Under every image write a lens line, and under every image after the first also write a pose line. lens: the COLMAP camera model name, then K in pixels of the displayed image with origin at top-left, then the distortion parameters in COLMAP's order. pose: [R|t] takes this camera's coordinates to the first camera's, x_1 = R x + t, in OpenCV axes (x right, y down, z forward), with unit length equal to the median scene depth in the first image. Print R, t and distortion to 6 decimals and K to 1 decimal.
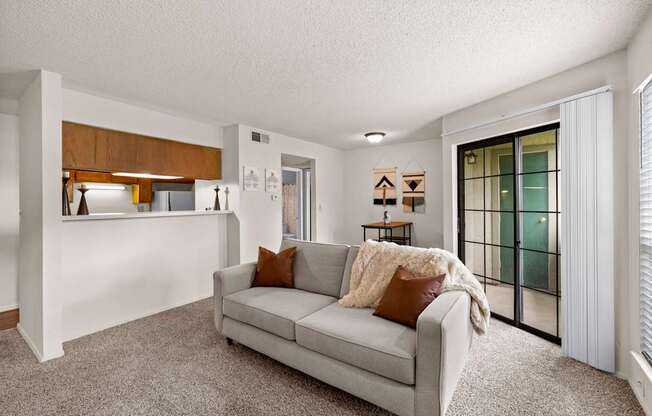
lens RADIAL K [[286.9, 0, 326.1], [0, 286.9, 204.3], [0, 0, 1]] dist [0.001000, -0.001628]
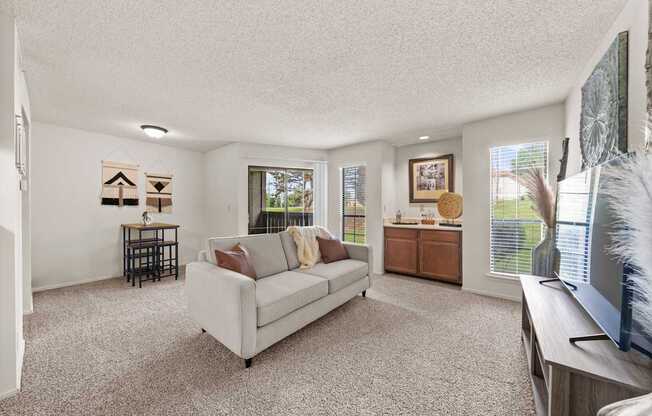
lens RADIAL K [[223.7, 0, 326.9], [0, 223.7, 209.0], [0, 0, 1]] dist [0.001506, 0.000060]
pose [[0.034639, -0.000570, 0.999400, -0.475881], [0.002716, 0.999996, 0.000477, 0.015143], [-0.999396, 0.002697, 0.034640, 0.365624]]
